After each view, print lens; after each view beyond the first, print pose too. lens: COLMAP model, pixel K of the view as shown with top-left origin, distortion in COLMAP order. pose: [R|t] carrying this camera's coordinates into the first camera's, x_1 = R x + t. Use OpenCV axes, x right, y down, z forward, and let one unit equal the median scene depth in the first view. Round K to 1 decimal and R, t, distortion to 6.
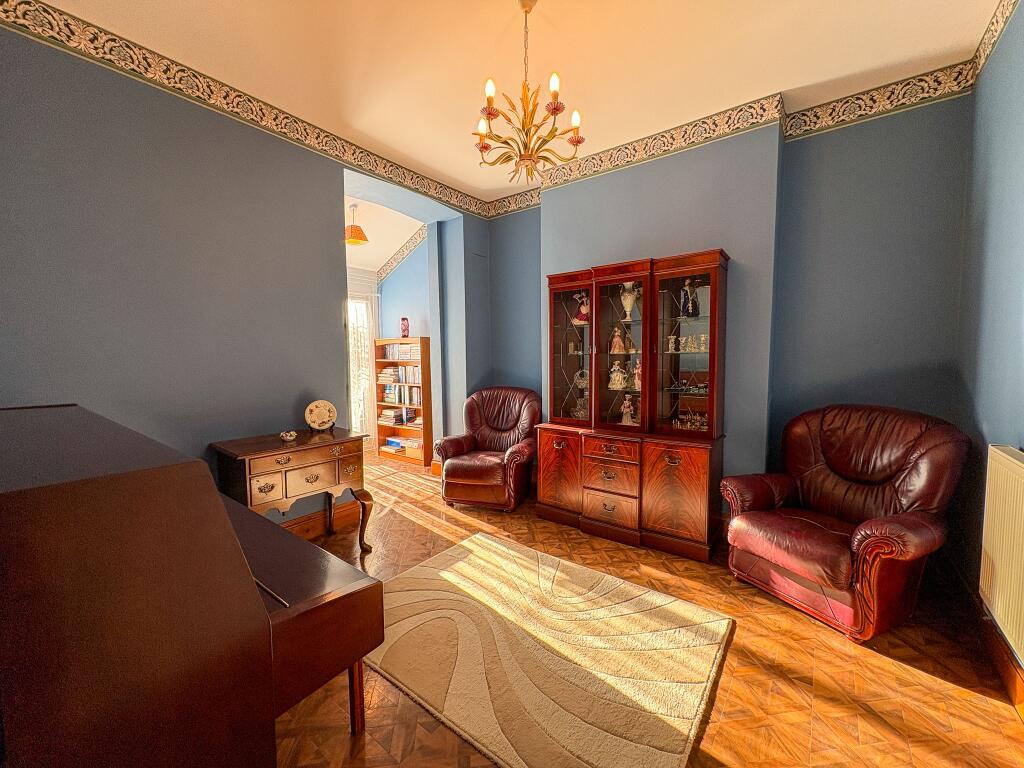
lens RADIAL K [[405.8, 0, 512.0], [0, 405.8, 384.0], [0, 0, 1]] dist [-0.001083, -0.000037]
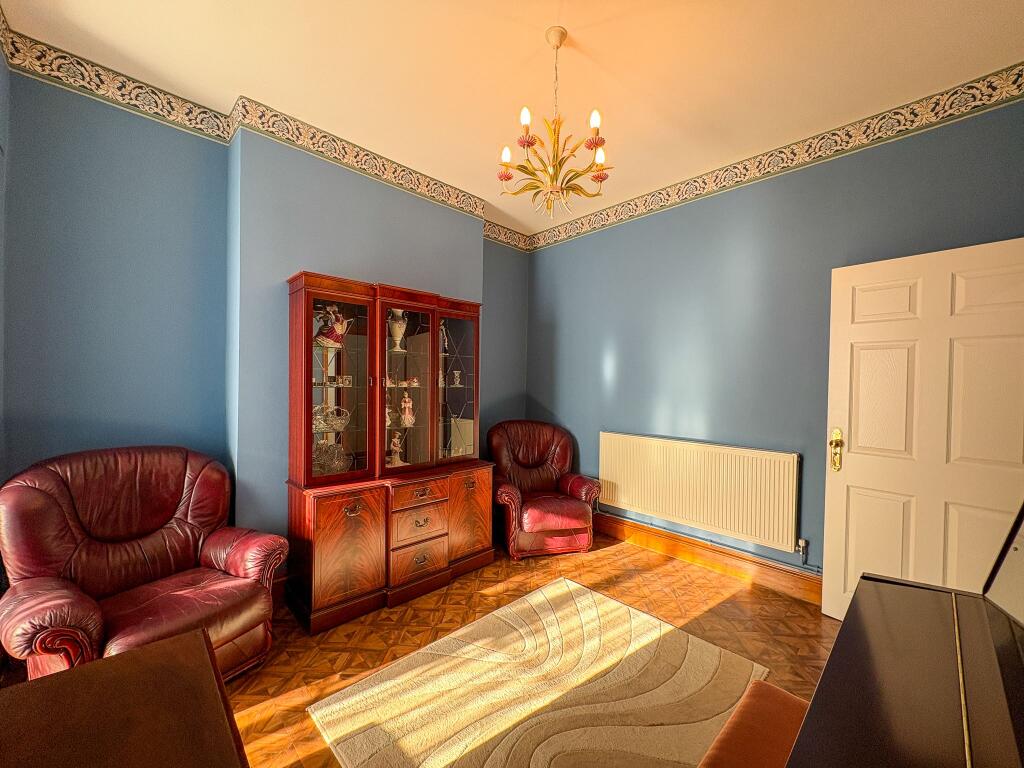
lens RADIAL K [[405.8, 0, 512.0], [0, 405.8, 384.0], [0, 0, 1]] dist [-0.001083, -0.000037]
pose [[0.147664, 0.007623, 0.989008, -0.701216], [0.048568, 0.998708, -0.014950, -0.066164], [-0.987844, 0.050242, 0.147103, 0.739823]]
